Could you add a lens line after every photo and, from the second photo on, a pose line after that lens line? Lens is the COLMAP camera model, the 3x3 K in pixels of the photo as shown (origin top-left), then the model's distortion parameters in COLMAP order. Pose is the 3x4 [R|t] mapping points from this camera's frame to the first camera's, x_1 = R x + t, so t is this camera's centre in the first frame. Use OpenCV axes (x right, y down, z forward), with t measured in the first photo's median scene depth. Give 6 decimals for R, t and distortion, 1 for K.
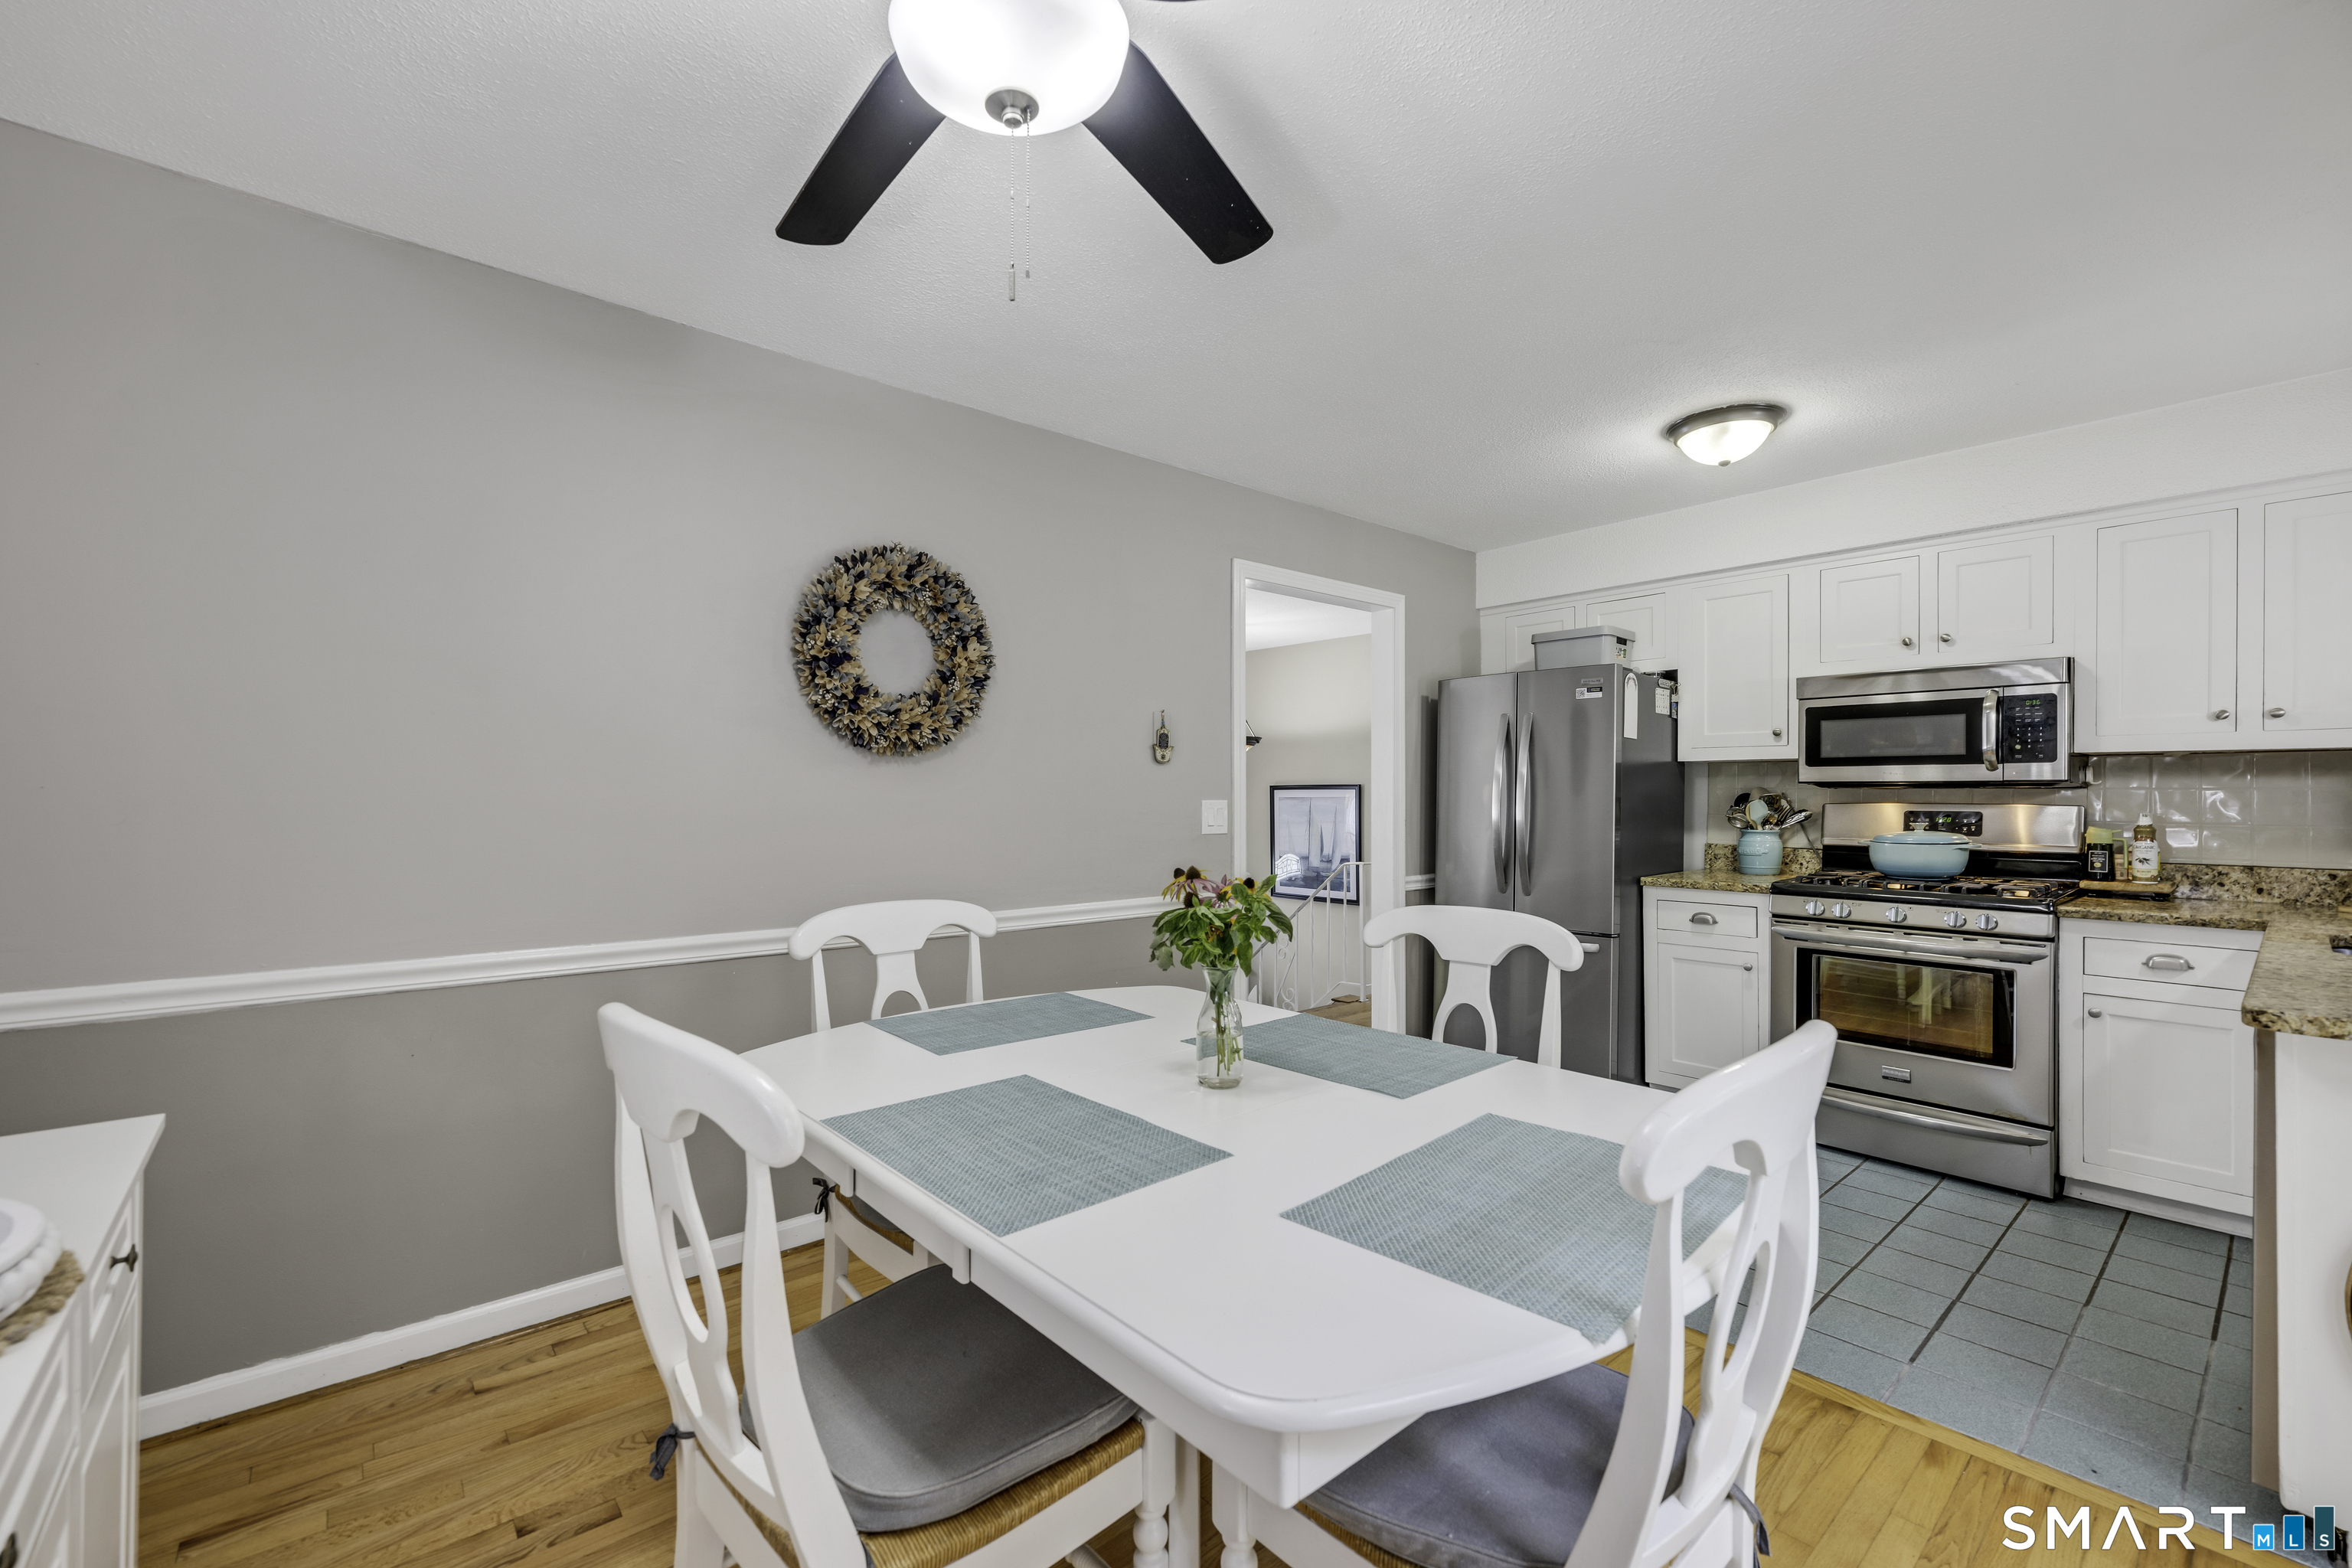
lens RADIAL K [[947.4, 0, 1173.3], [0, 947.4, 791.6], [0, 0, 1]] dist [-0.003870, -0.000232]
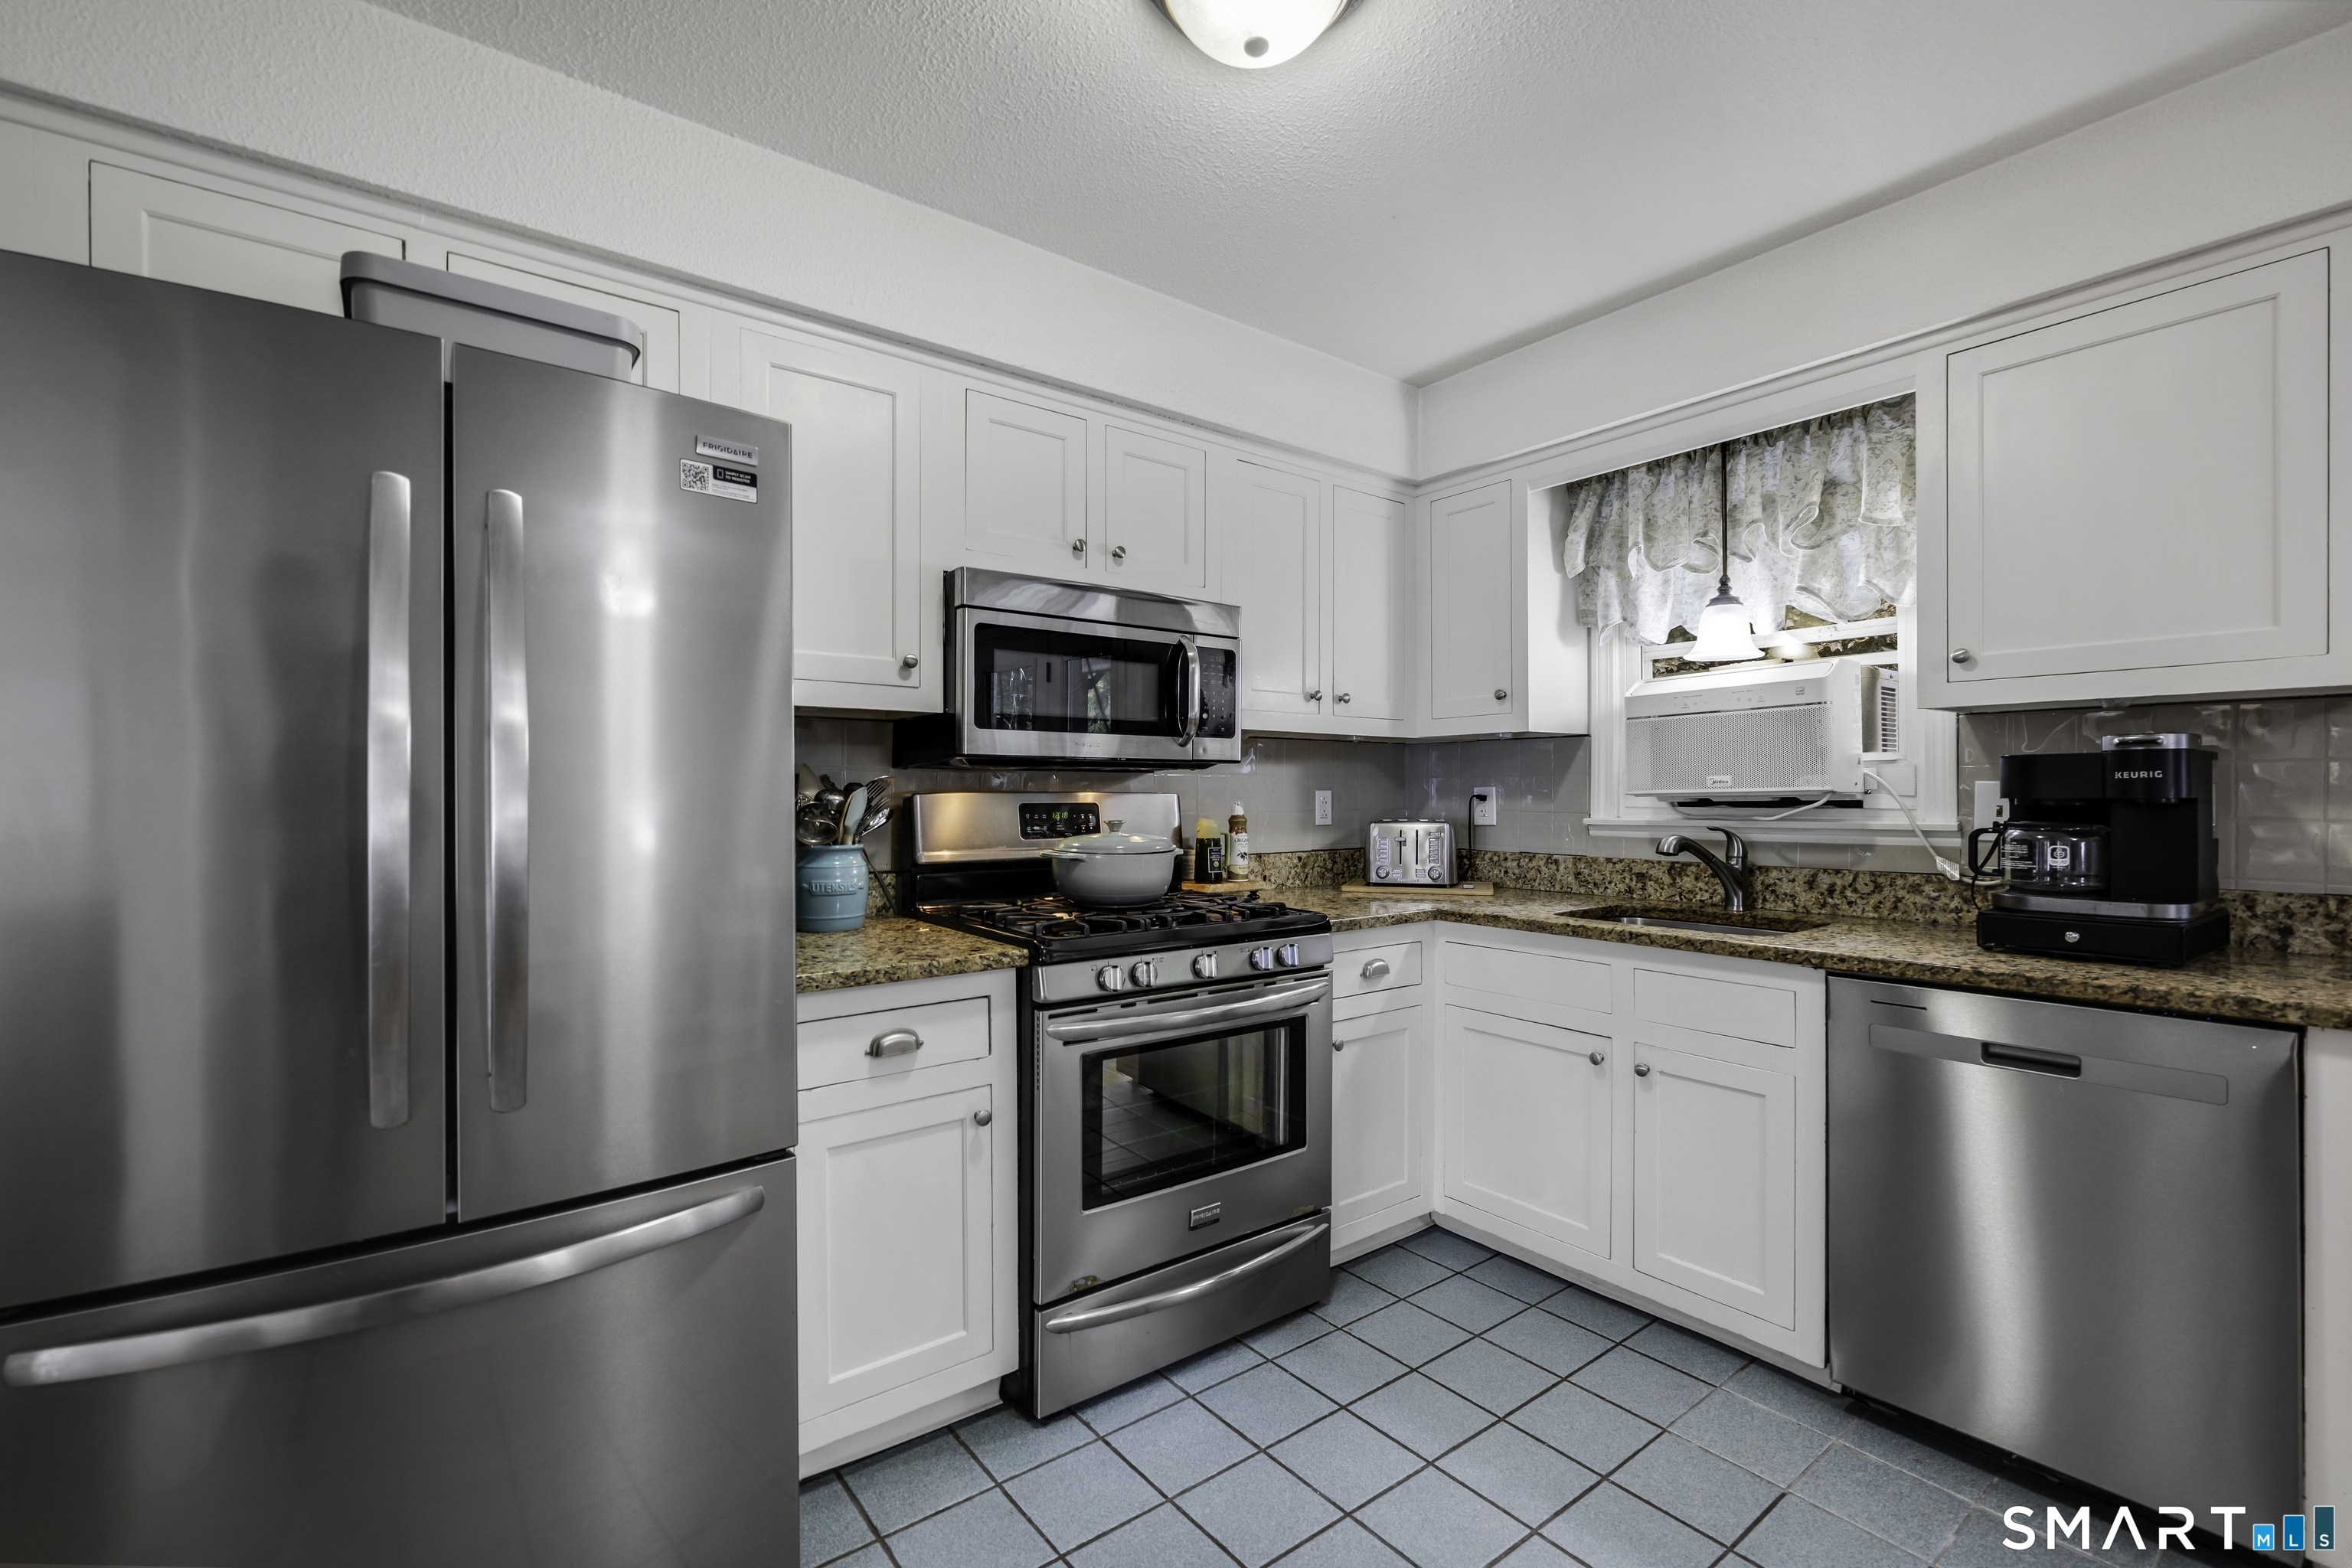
lens RADIAL K [[1021.7, 0, 1182.4], [0, 1021.7, 788.2], [0, 0, 1]] dist [0.002705, 0.000185]
pose [[0.031094, -0.000075, 0.999516, 0.068245], [-0.004830, 0.999988, 0.000225, 0.009635], [-0.999505, -0.004835, 0.031093, 0.886978]]
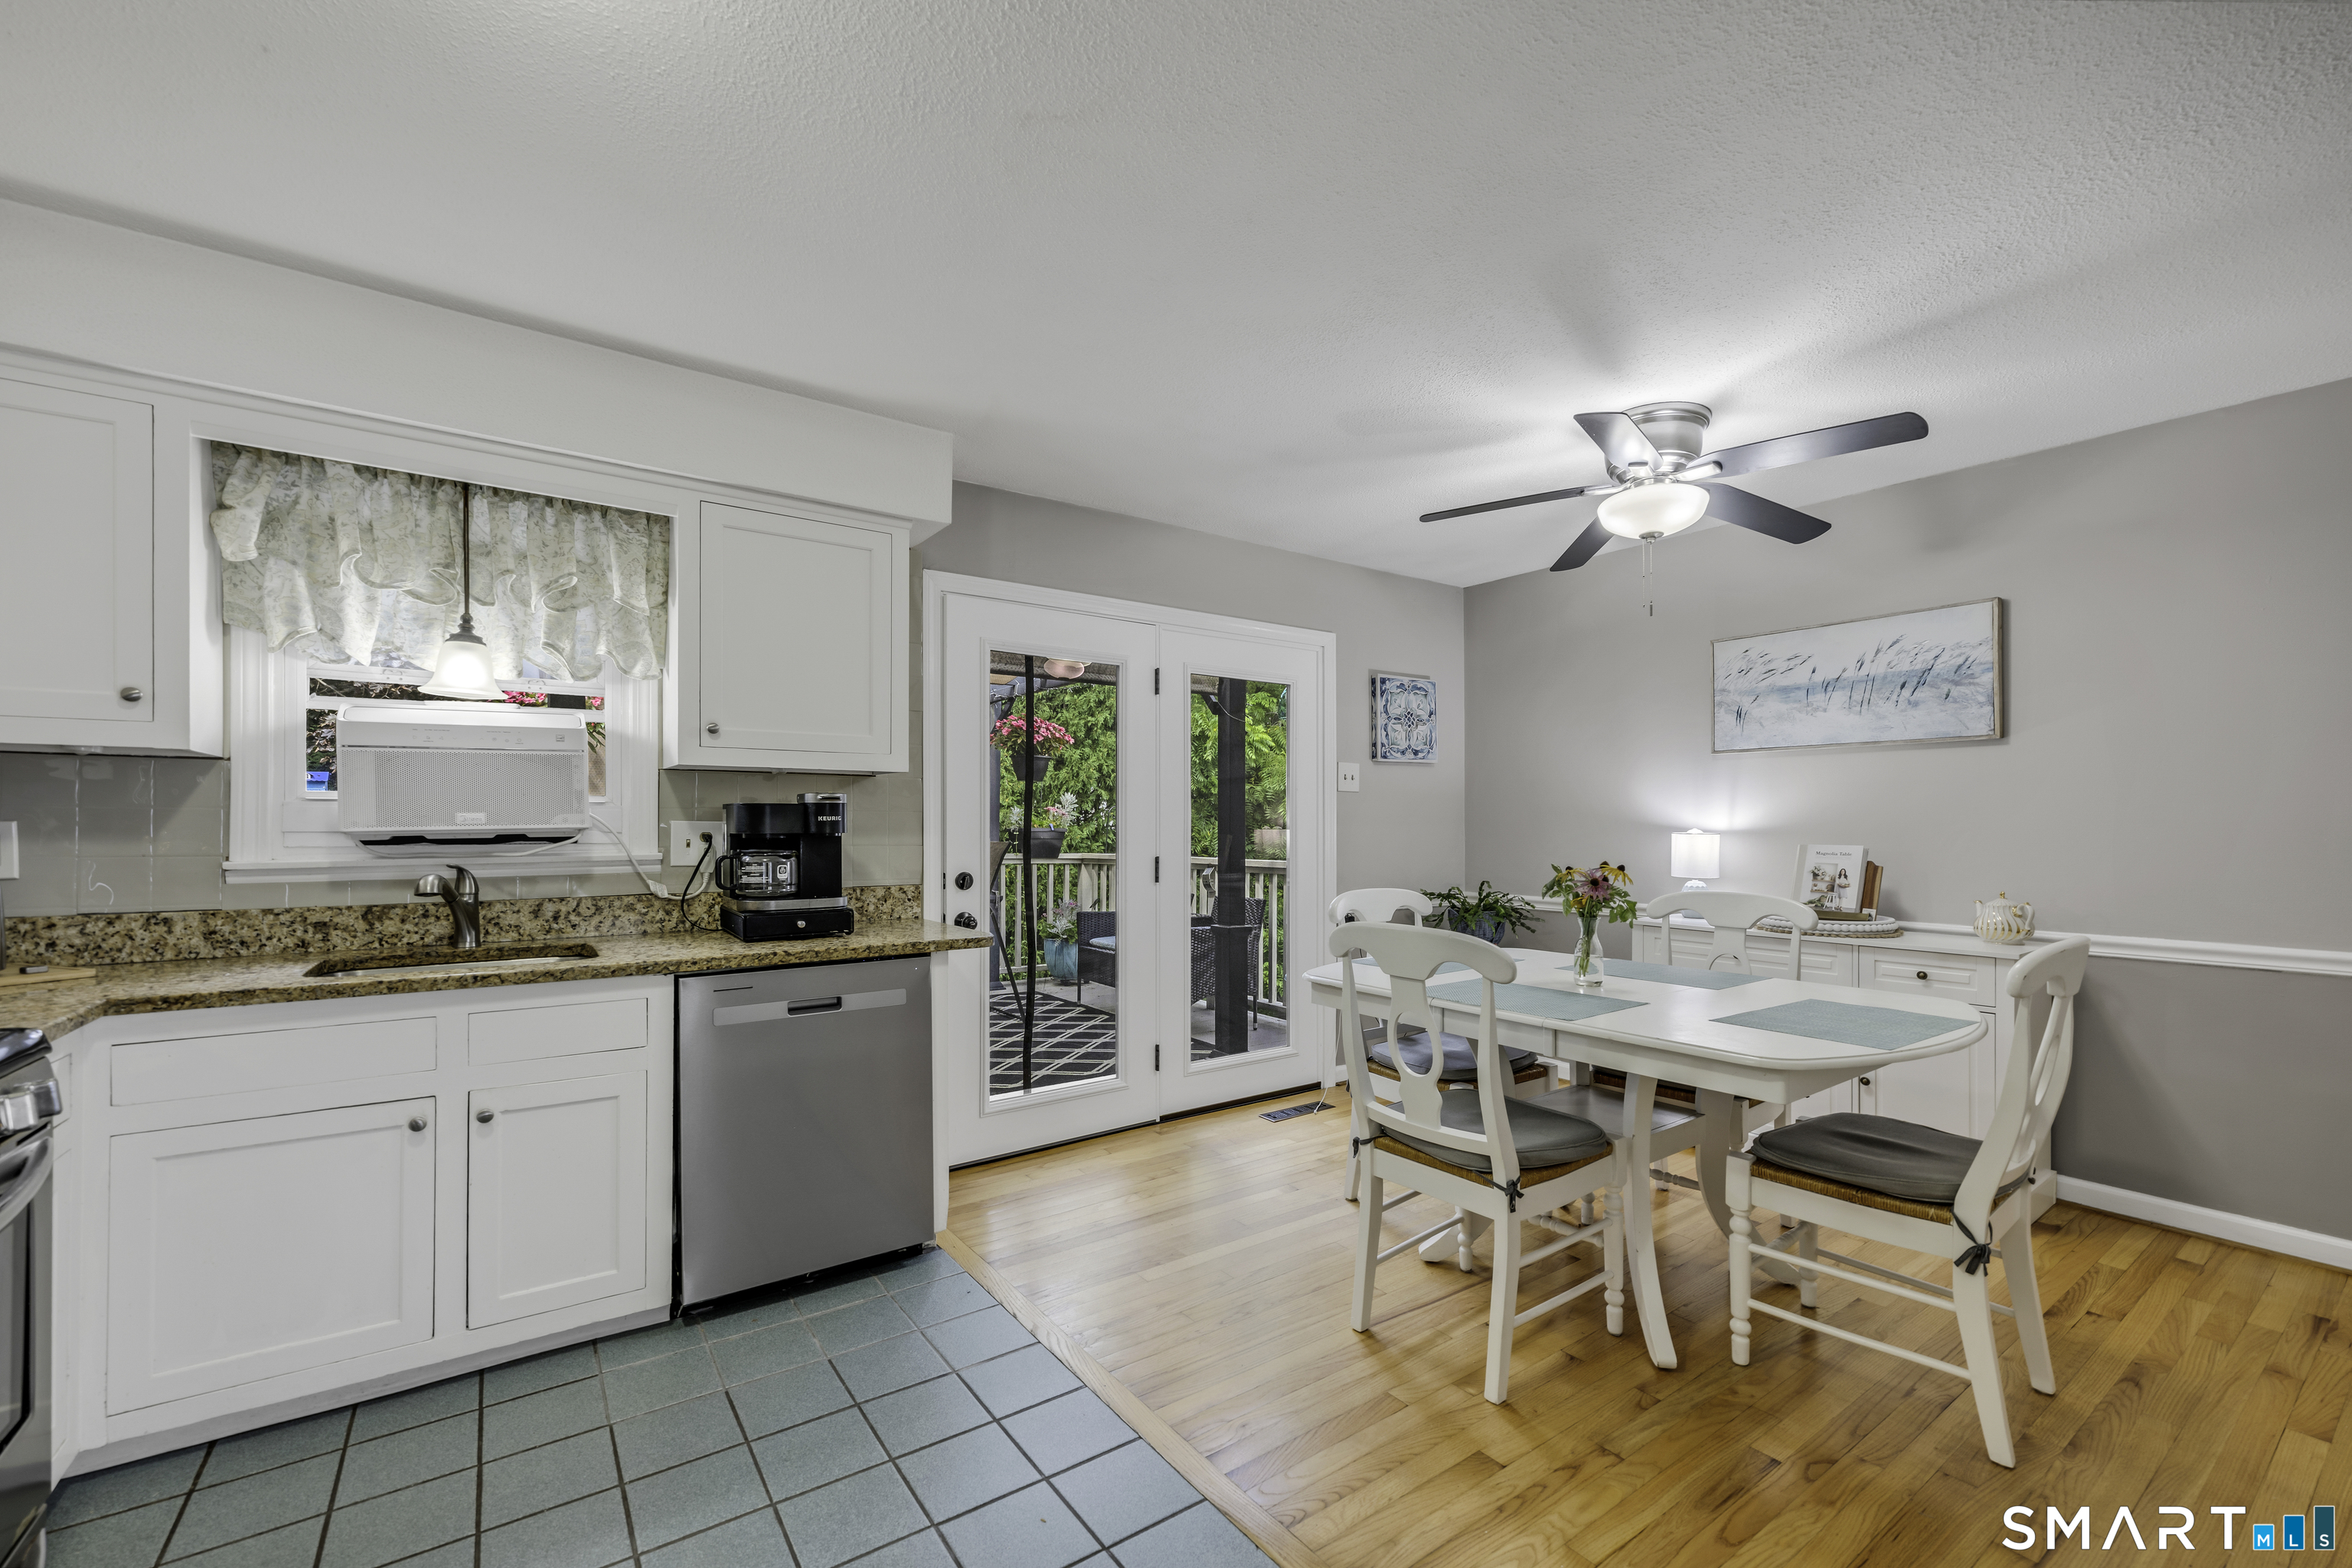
lens RADIAL K [[947.4, 0, 1180.5], [0, 947.4, 806.1], [0, 0, 1]] dist [-0.003870, -0.000232]
pose [[-0.996857, -0.000886, 0.079218, 0.250052], [-0.003282, 0.999541, -0.030114, 0.012840], [-0.079154, -0.030279, -0.996402, 1.159920]]
